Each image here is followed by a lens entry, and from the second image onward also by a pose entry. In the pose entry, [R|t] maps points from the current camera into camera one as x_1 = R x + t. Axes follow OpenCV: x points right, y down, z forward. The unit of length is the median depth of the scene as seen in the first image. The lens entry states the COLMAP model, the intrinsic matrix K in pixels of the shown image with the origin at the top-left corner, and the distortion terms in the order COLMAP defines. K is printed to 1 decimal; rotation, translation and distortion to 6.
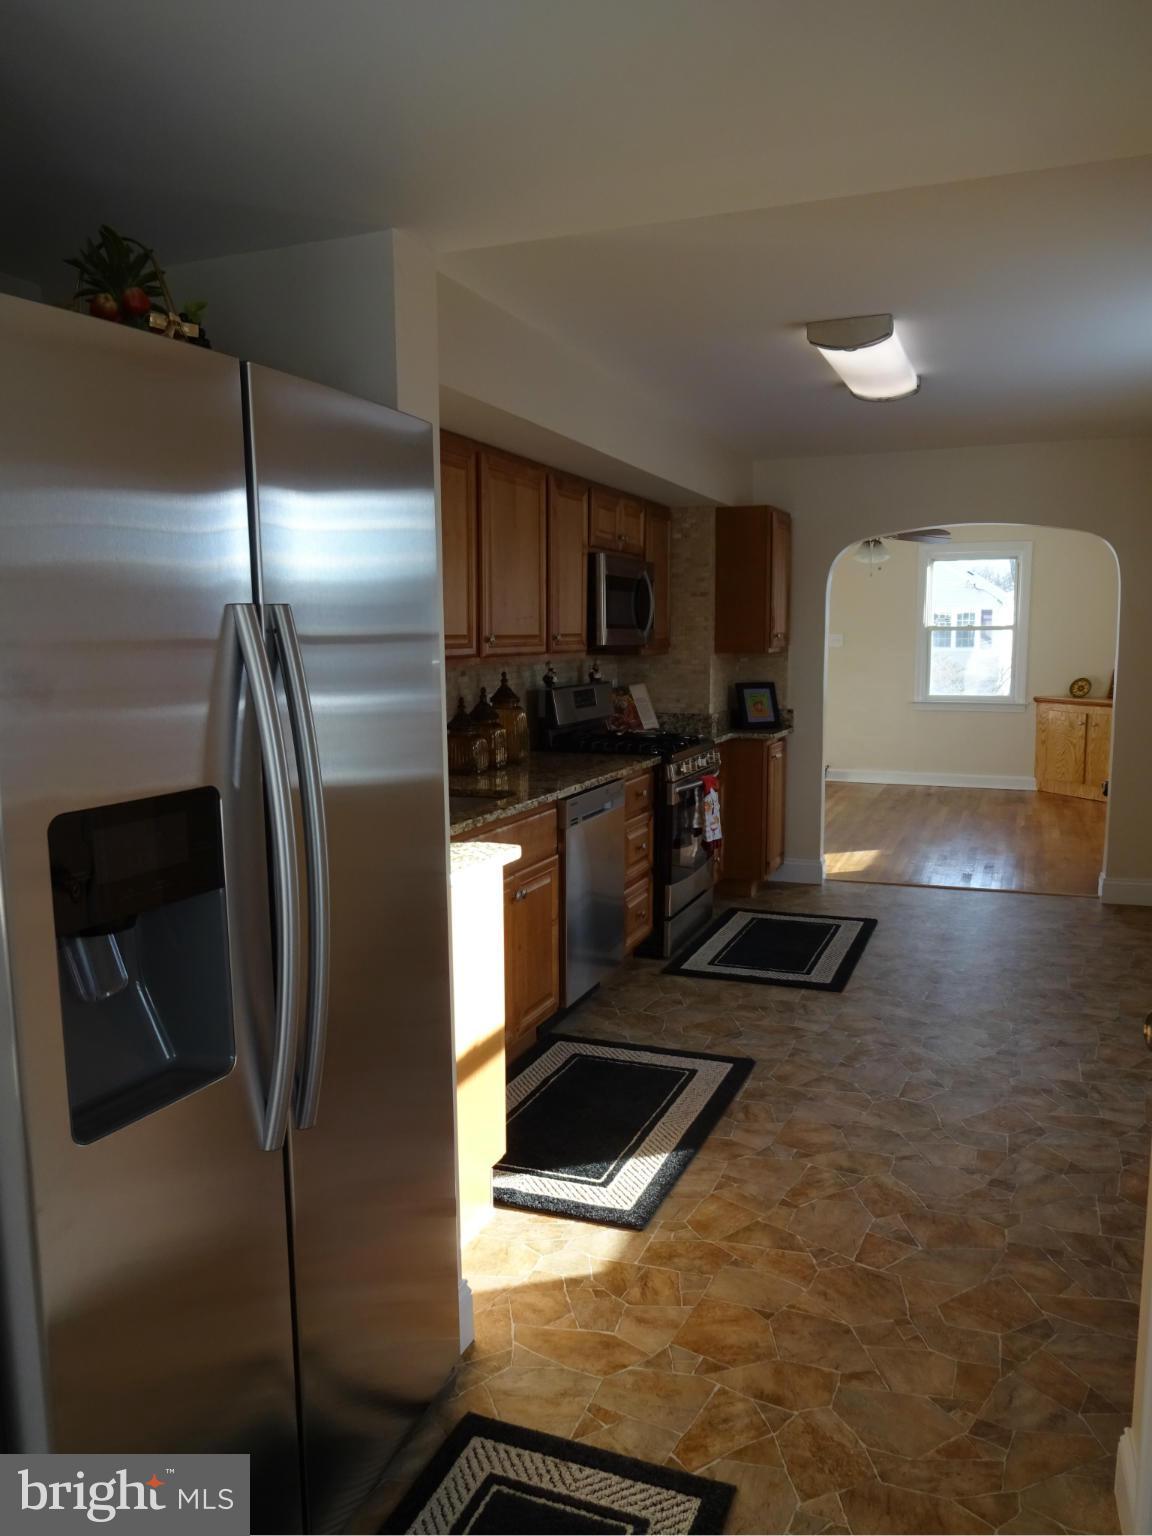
lens RADIAL K [[1146.6, 0, 577.9], [0, 1146.6, 775.9], [0, 0, 1]] dist [-0.007403, -0.008123]
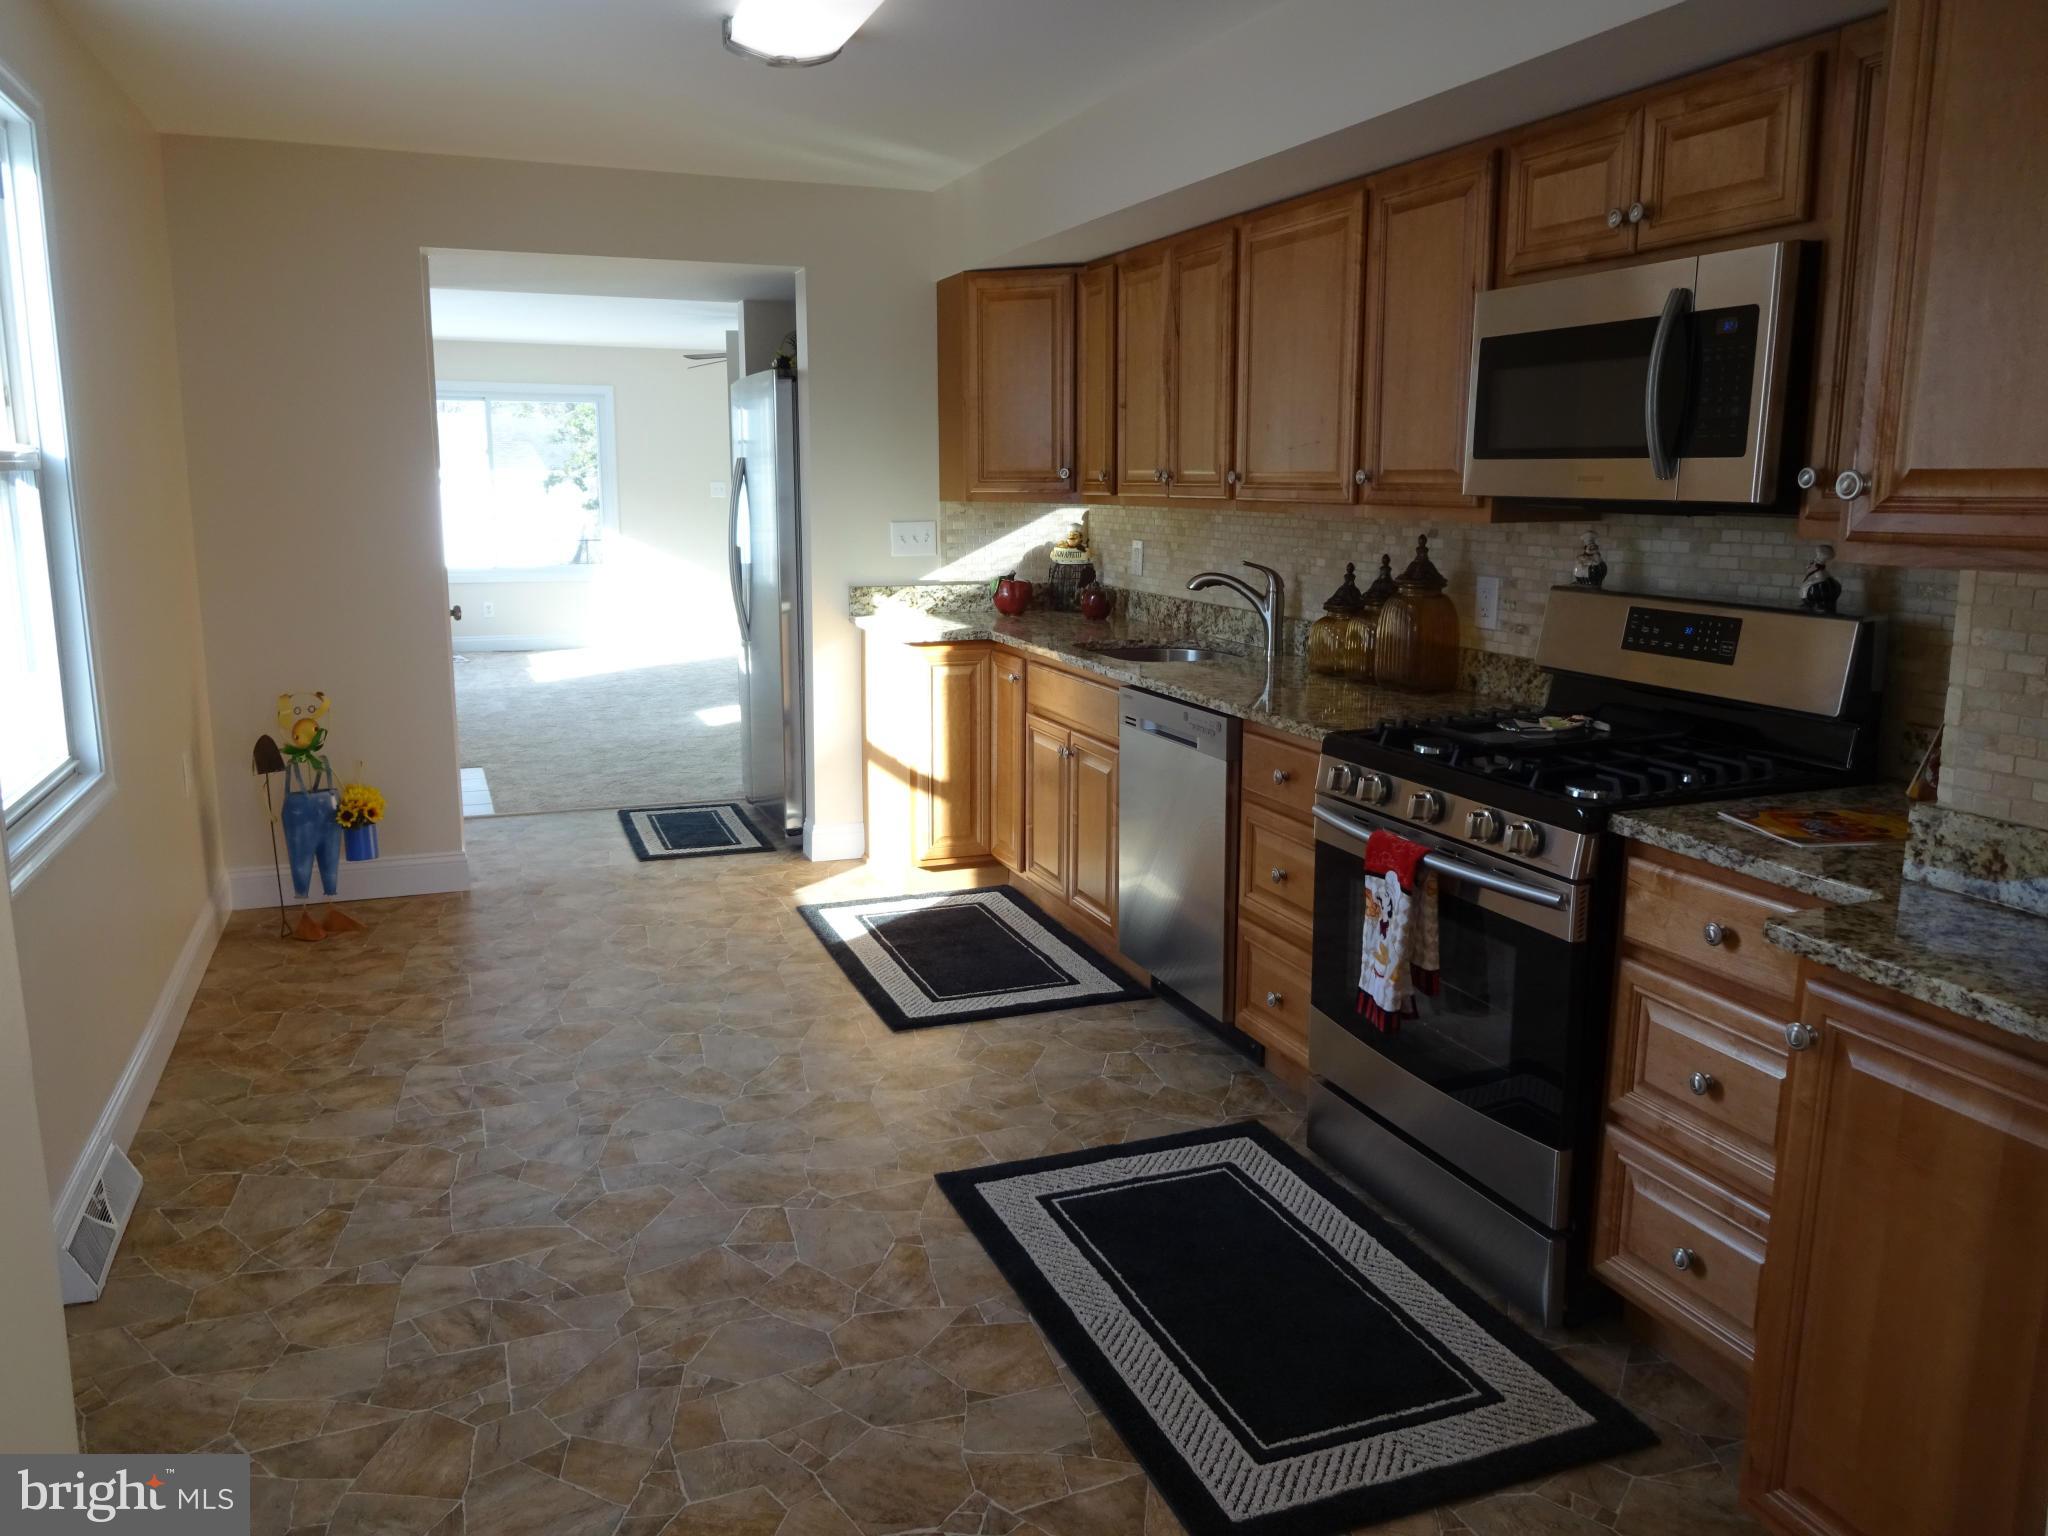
lens RADIAL K [[1528.8, 0, 1023.5], [0, 1528.8, 764.4], [0, 0, 1]] dist [-0.007403, -0.008123]
pose [[-0.740365, 0.131584, -0.659200, 0.642083], [-0.081490, 0.955852, 0.282323, -0.189103], [0.667247, 0.262740, -0.696957, 1.489968]]
